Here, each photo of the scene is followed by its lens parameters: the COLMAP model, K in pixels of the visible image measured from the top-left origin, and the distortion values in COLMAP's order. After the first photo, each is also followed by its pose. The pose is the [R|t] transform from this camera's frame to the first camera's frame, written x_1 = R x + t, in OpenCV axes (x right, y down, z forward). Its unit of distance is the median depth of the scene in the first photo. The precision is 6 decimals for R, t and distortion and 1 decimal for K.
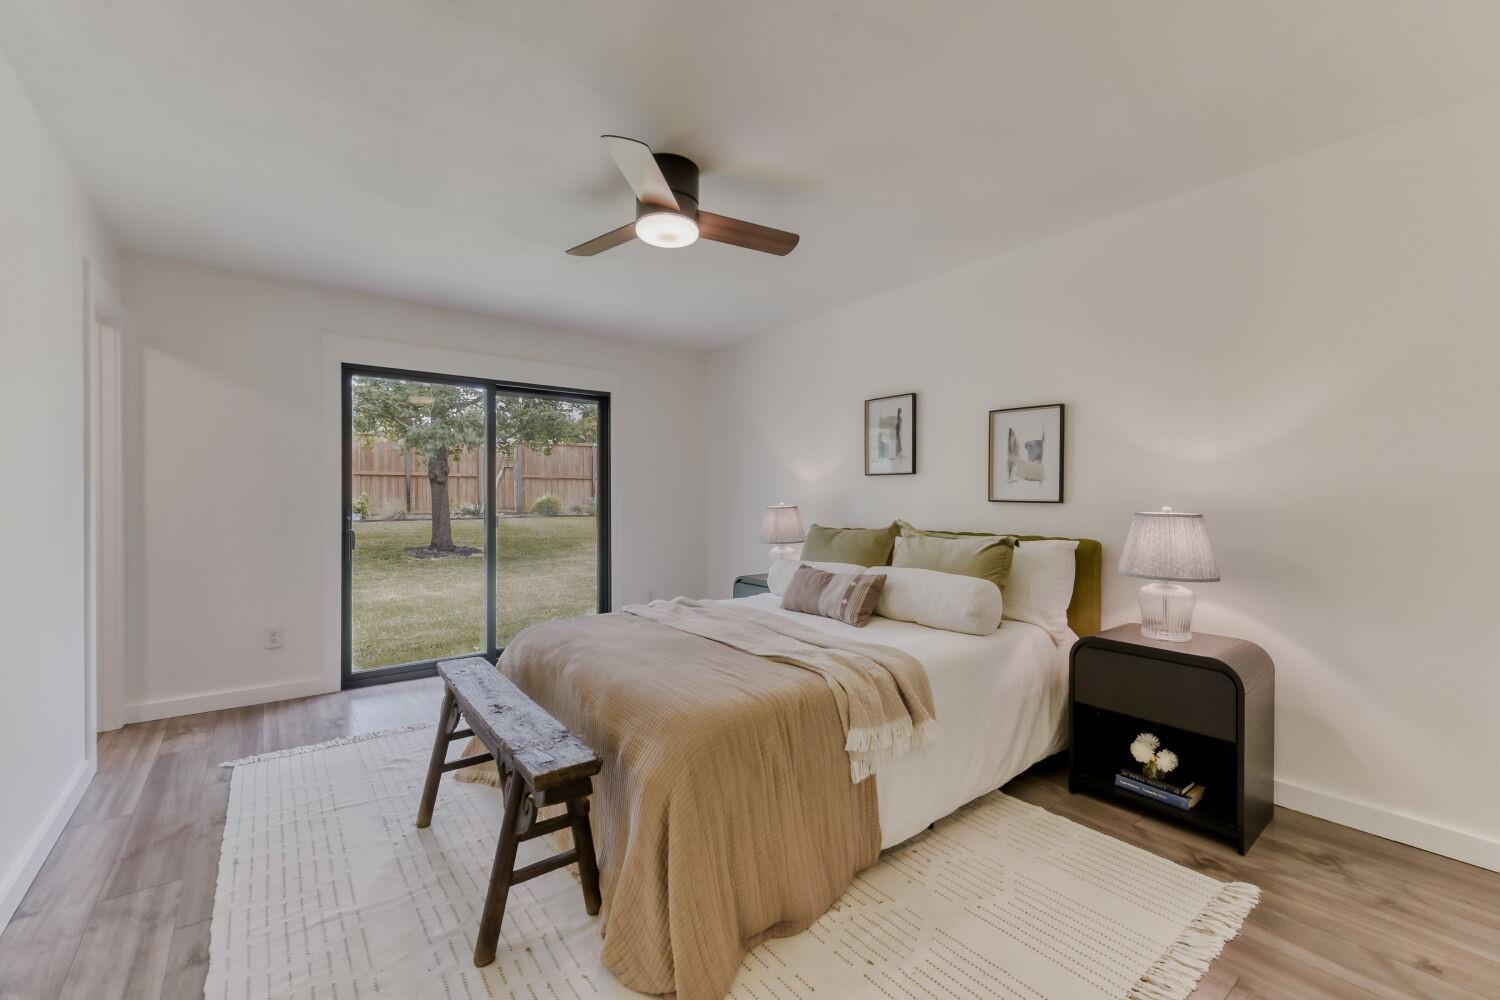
lens RADIAL K [[617.6, 0, 772.7], [0, 617.6, 502.3], [0, 0, 1]] dist [0.018318, -0.000068]
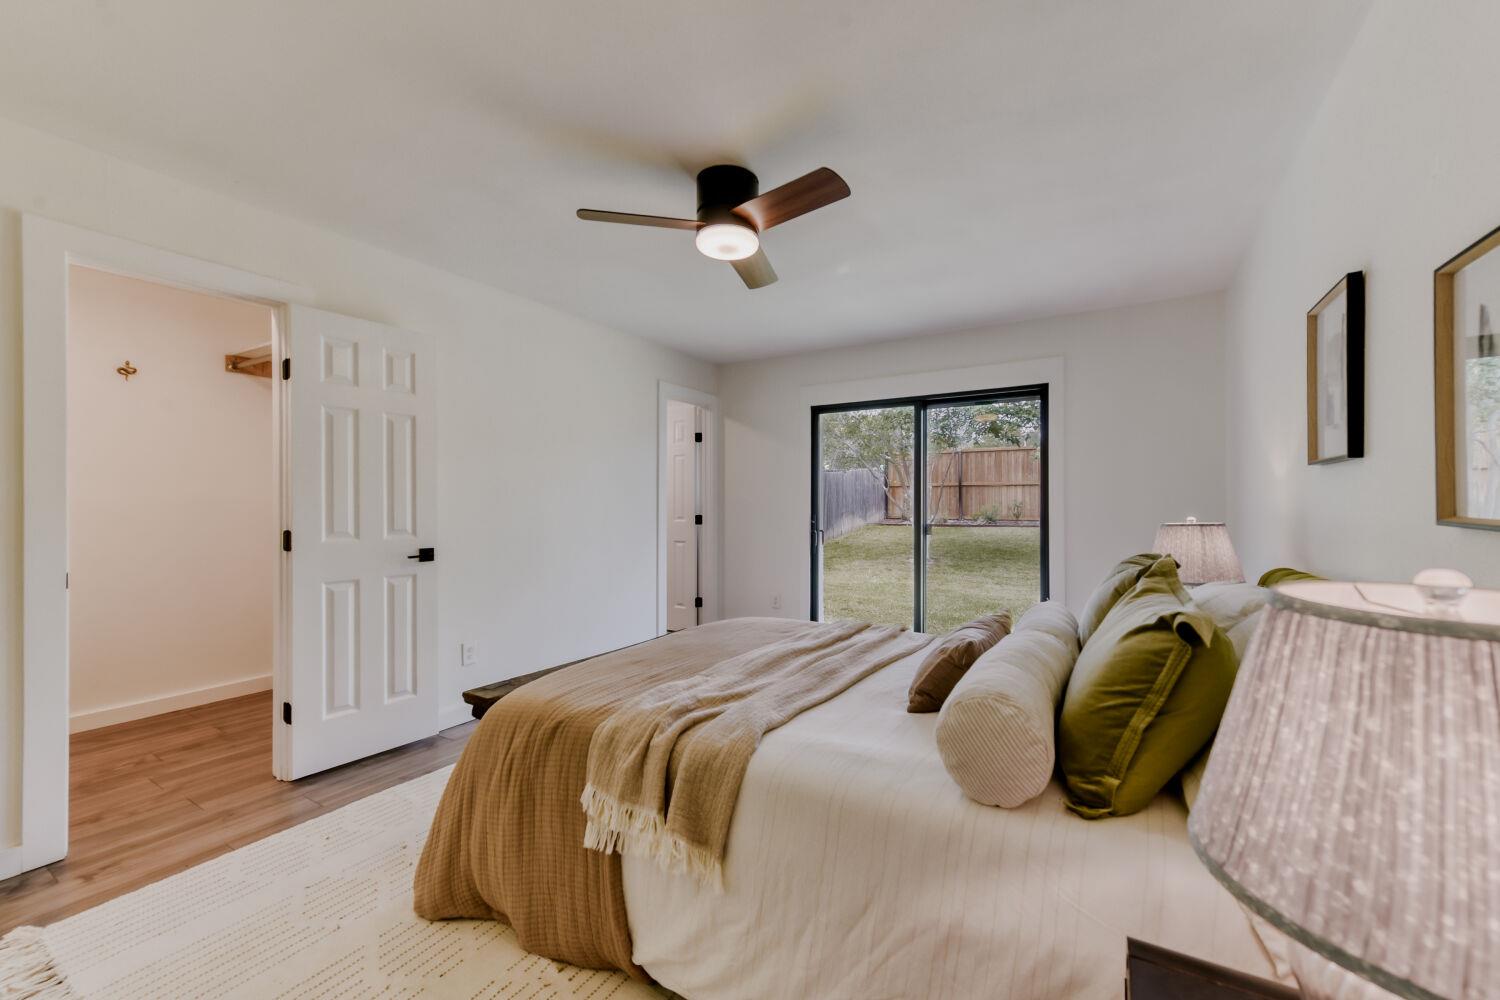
lens RADIAL K [[588.7, 0, 777.1], [0, 588.7, 504.3], [0, 0, 1]] dist [-0.000971, -0.000176]
pose [[0.352595, 0.002077, -0.935774, 0.483274], [-0.008564, 0.999963, -0.001008, -0.008077], [0.935737, 0.008370, 0.352600, 0.475378]]
